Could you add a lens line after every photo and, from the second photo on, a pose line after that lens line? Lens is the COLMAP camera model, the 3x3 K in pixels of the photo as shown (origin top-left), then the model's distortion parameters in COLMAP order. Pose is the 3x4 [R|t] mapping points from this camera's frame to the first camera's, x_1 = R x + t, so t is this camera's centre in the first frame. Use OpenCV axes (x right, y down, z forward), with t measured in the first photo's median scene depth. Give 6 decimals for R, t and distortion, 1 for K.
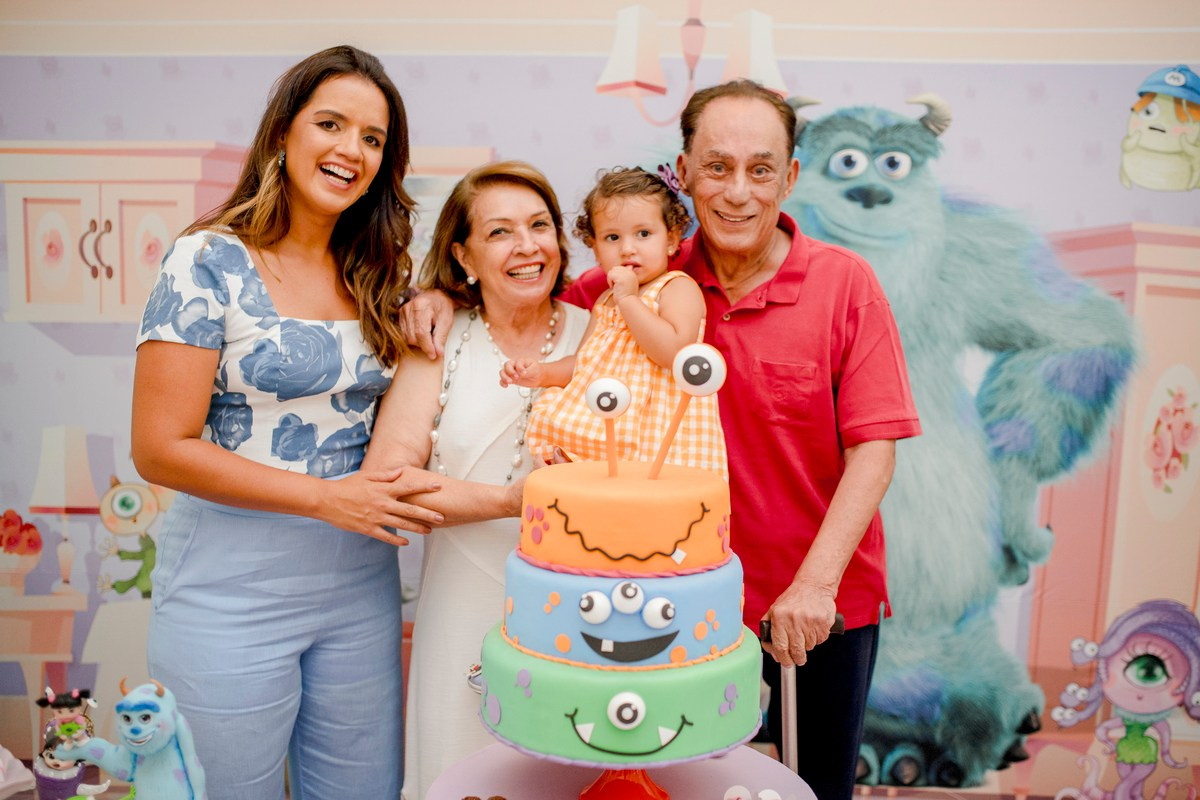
lens RADIAL K [[1181.2, 0, 595.6], [0, 1181.2, 401.9], [0, 0, 1]] dist [-0.013349, 0.008576]
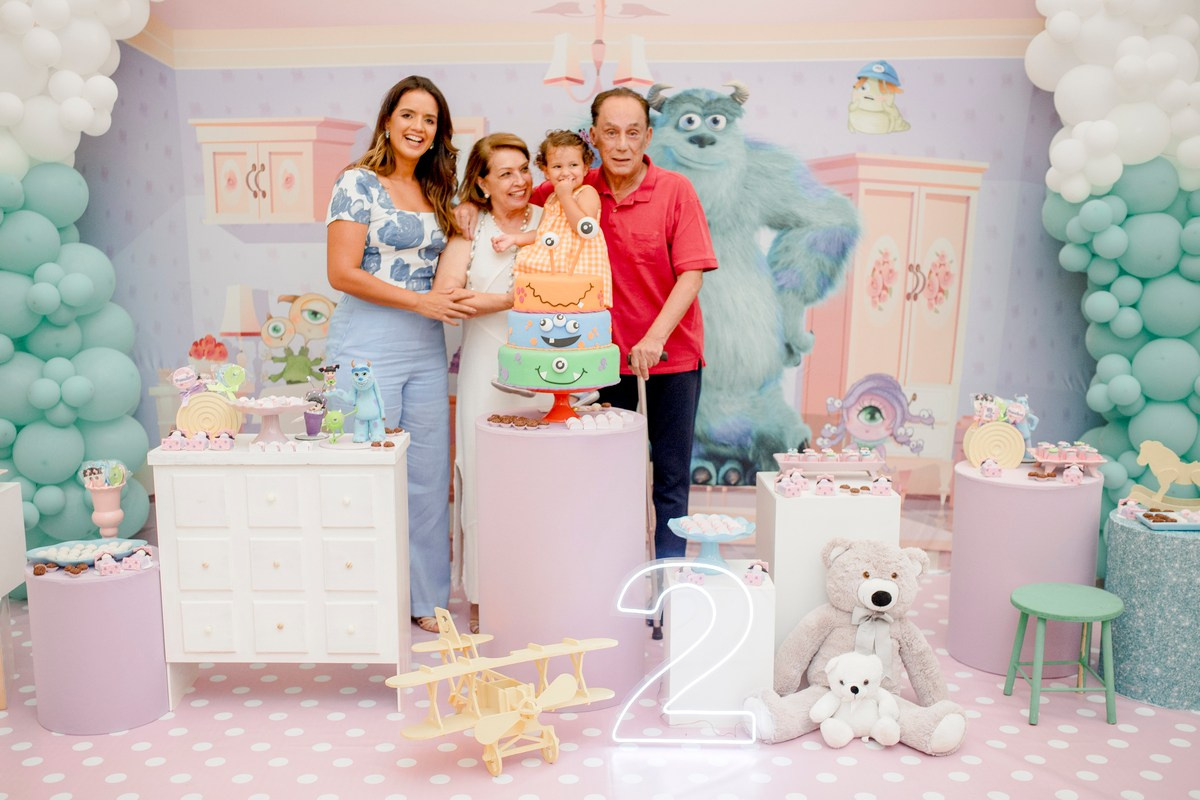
lens RADIAL K [[1443.5, 0, 554.7], [0, 1443.5, 449.0], [0, 0, 1]] dist [-0.037227, 0.043833]
pose [[0.999786, -0.020602, -0.001994, 0.009714], [0.020688, 0.997614, 0.065873, 0.132378], [0.000632, -0.065900, 0.997826, -1.130487]]
